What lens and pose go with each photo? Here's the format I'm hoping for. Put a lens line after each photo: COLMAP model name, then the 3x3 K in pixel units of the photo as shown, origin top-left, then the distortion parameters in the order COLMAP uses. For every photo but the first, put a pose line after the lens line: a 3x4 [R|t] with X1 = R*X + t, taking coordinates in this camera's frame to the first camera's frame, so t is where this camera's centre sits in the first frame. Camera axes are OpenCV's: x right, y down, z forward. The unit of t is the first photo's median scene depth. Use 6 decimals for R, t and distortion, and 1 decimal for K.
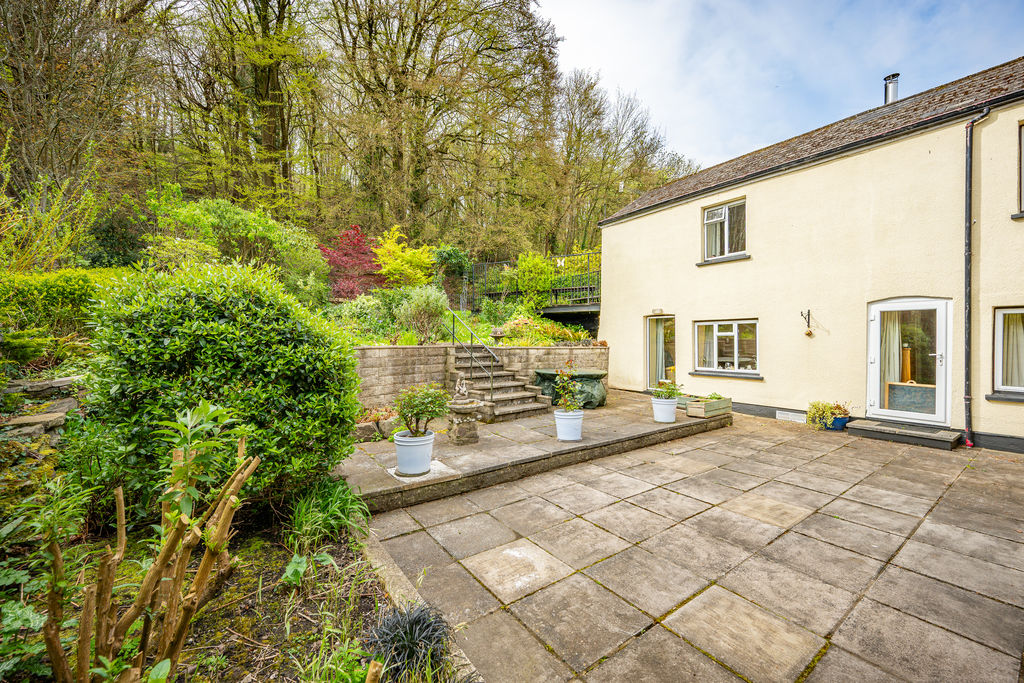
lens RADIAL K [[403.4, 0, 512.0], [0, 403.4, 341.5], [0, 0, 1]] dist [-0.000413, 0.000102]
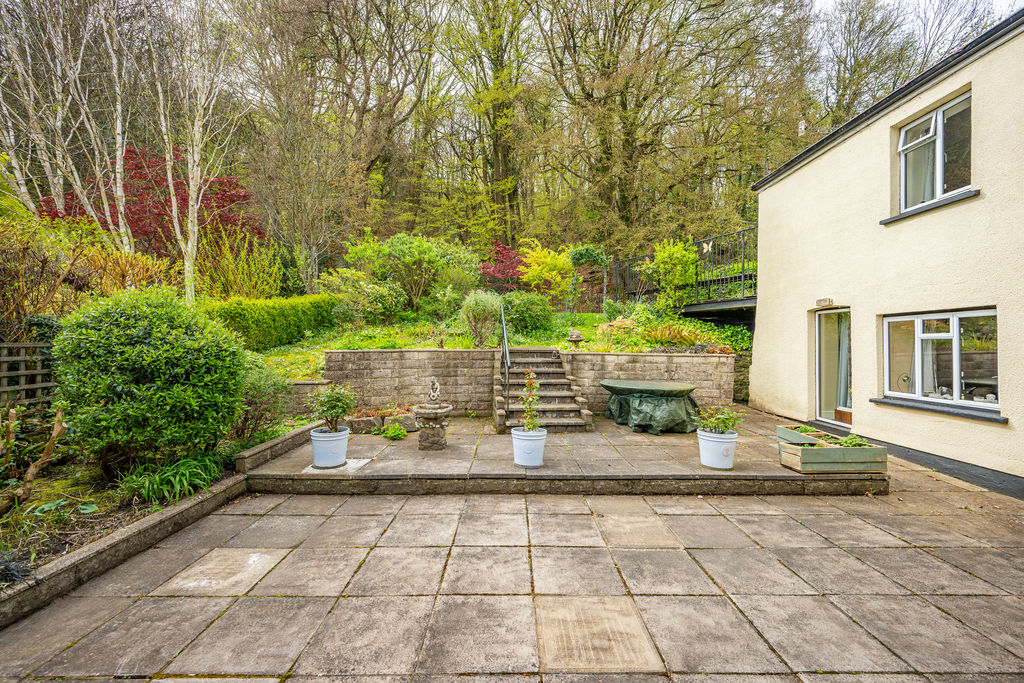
lens RADIAL K [[403.4, 0, 512.0], [0, 403.4, 341.5], [0, 0, 1]] dist [-0.000413, 0.000102]
pose [[0.815163, 0.001065, -0.579231, 0.498252], [-0.007300, 0.999938, -0.008434, -0.002171], [0.579186, 0.011103, 0.815120, 0.251567]]
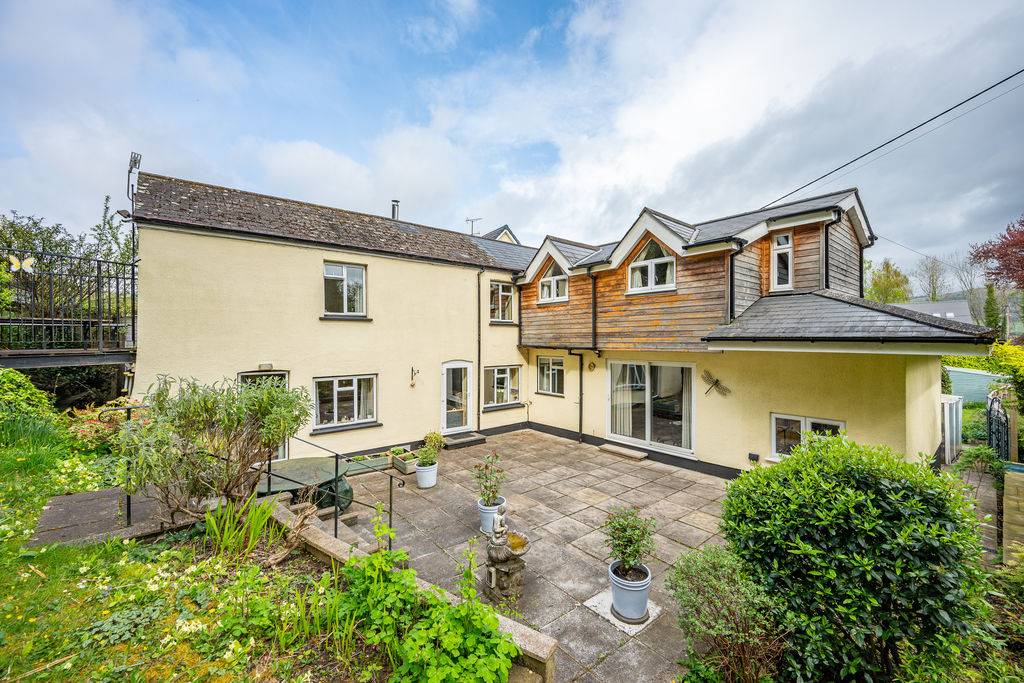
lens RADIAL K [[403.1, 0, 521.5], [0, 403.1, 339.8], [0, 0, 1]] dist [-0.000773, -0.000003]
pose [[-0.074648, -0.002353, 0.997207, -0.734771], [0.002077, 0.999995, 0.002515, -0.197926], [-0.997208, 0.002259, -0.074643, 0.838808]]
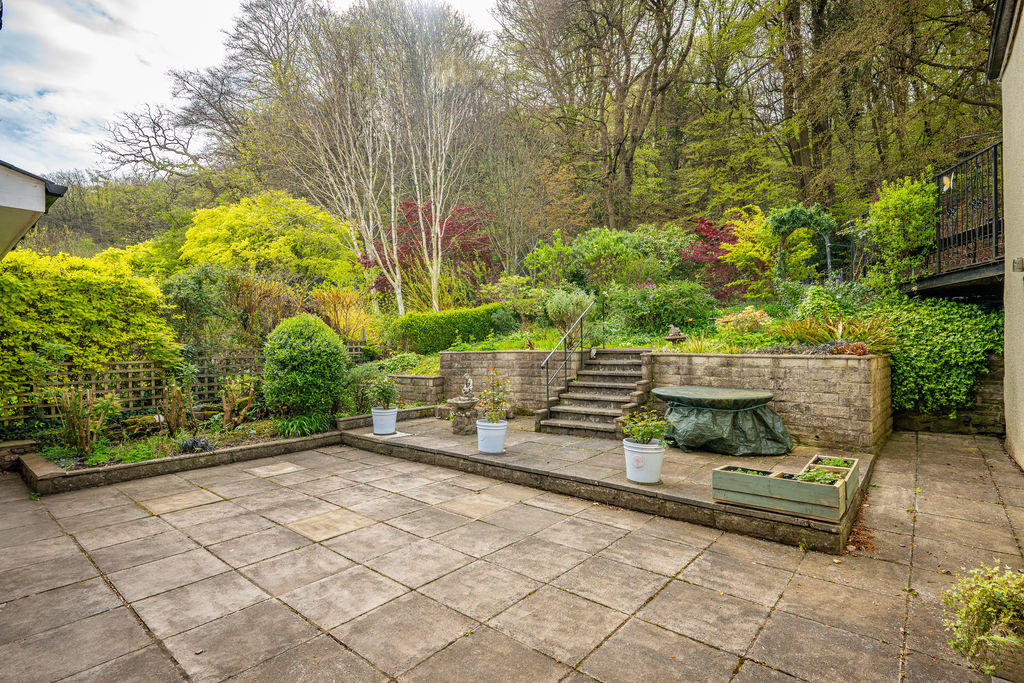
lens RADIAL K [[495.4, 0, 512.0], [0, 495.4, 341.5], [0, 0, 1]] dist [-0.001674, -0.000178]
pose [[0.243506, -0.010117, -0.969847, 1.063917], [0.004988, 0.999945, -0.009179, -0.001607], [0.969887, -0.002603, 0.243543, 0.643031]]
